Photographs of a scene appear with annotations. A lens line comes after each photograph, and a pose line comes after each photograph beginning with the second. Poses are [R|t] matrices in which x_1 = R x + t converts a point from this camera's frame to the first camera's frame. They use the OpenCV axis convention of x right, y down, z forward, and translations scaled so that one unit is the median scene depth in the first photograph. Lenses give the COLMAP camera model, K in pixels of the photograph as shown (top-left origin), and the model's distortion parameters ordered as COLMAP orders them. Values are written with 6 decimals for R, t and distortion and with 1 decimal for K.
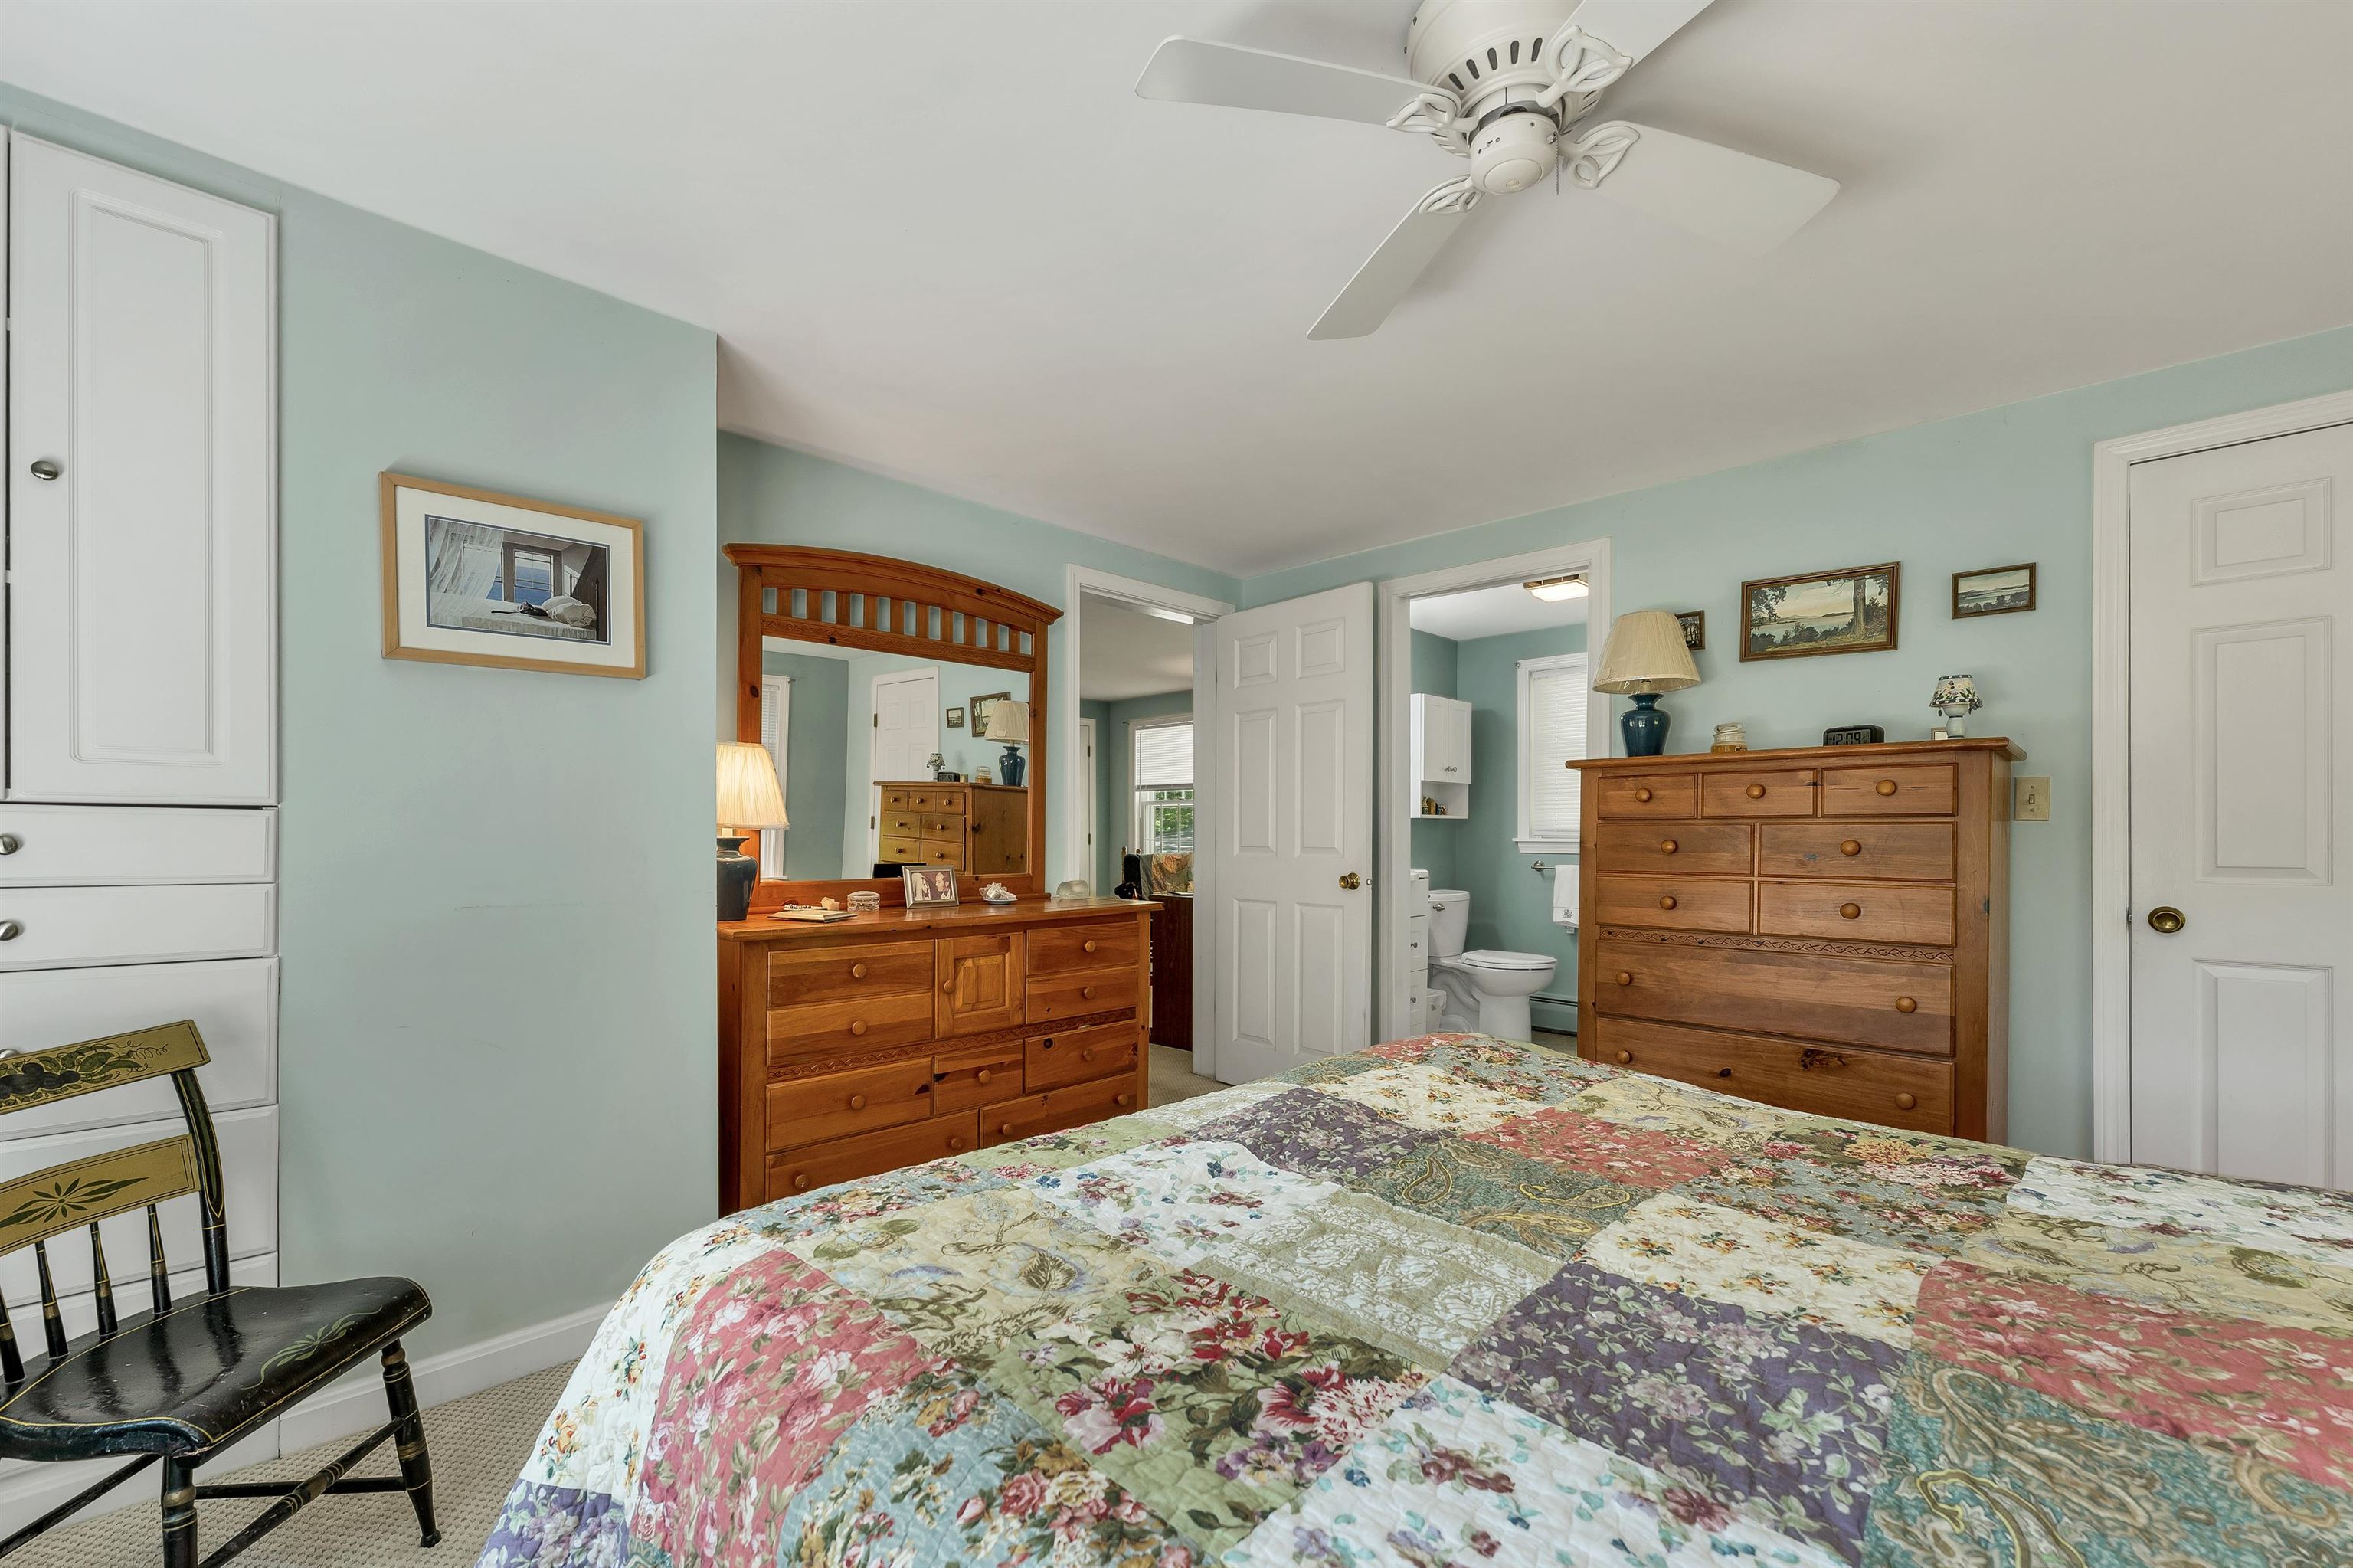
lens RADIAL K [[1010.6, 0, 1178.2], [0, 1010.6, 835.2], [0, 0, 1]] dist [-0.002092, 0.000029]
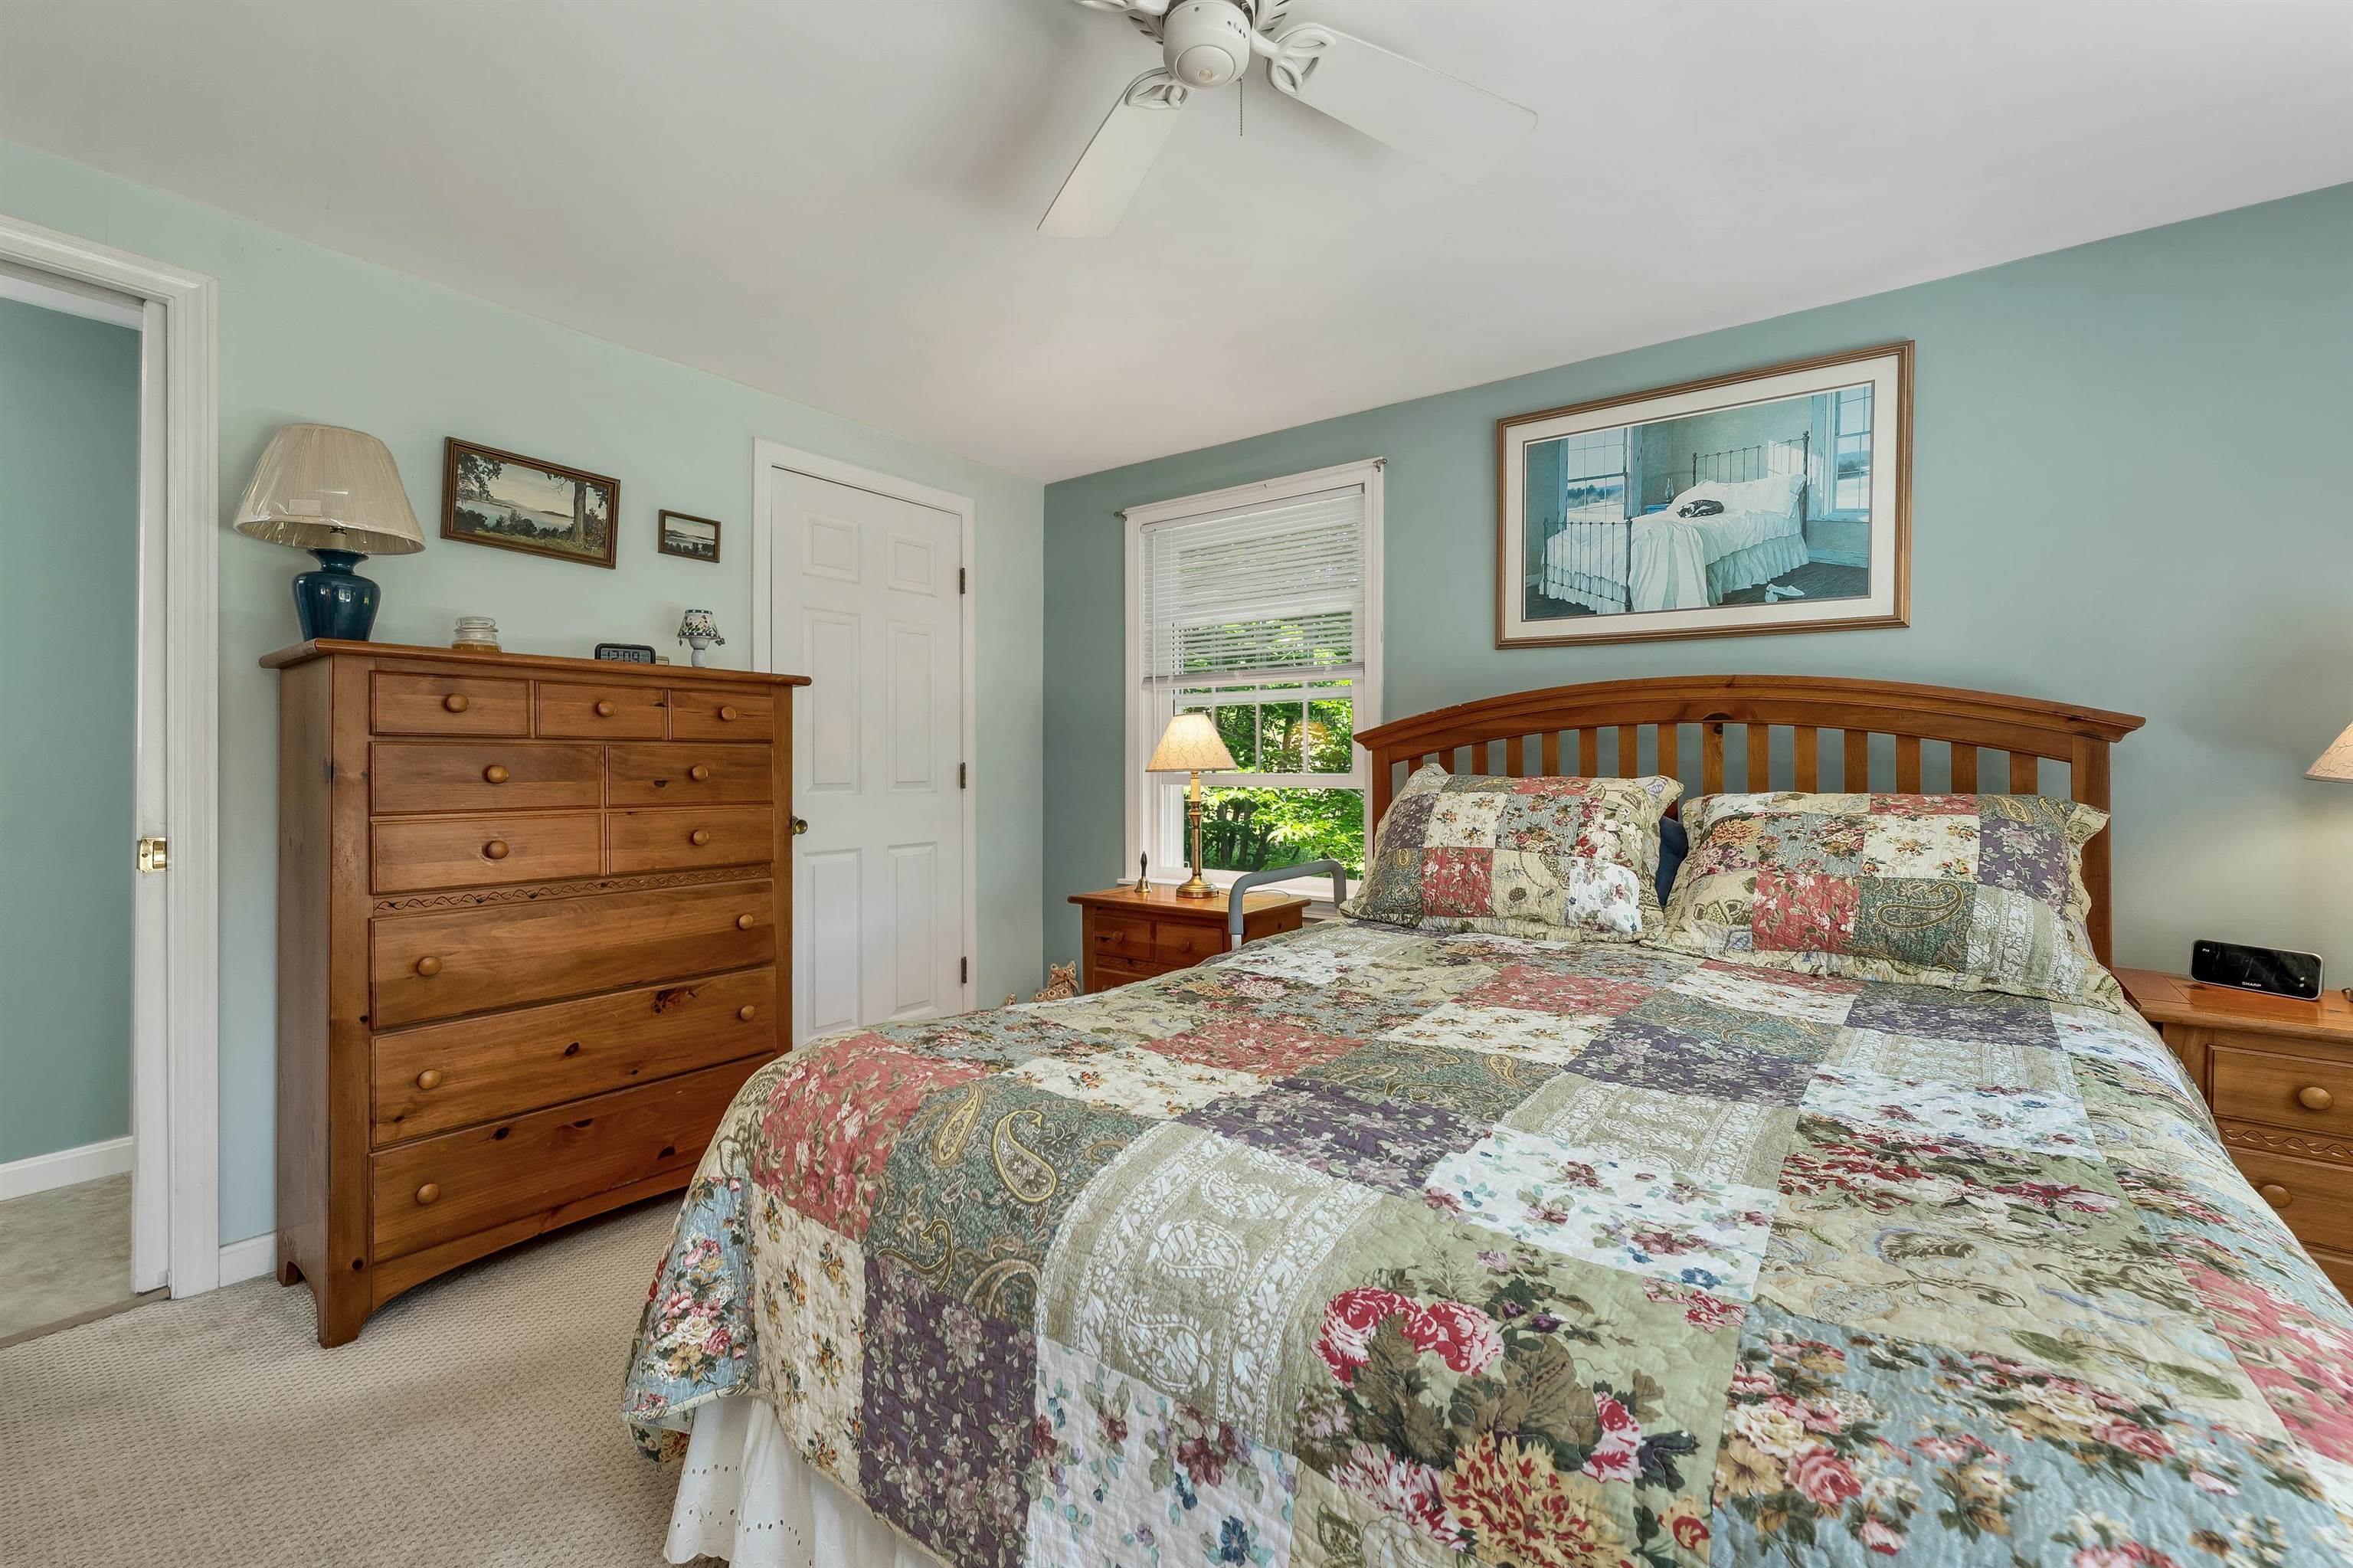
lens RADIAL K [[979.4, 0, 1177.2], [0, 979.4, 764.5], [0, 0, 1]] dist [-0.000956, 0.000550]
pose [[-0.141556, -0.003075, 0.989925, -0.437164], [-0.000791, 0.999995, 0.002993, 0.001556], [-0.989930, -0.000359, -0.141558, 0.871329]]
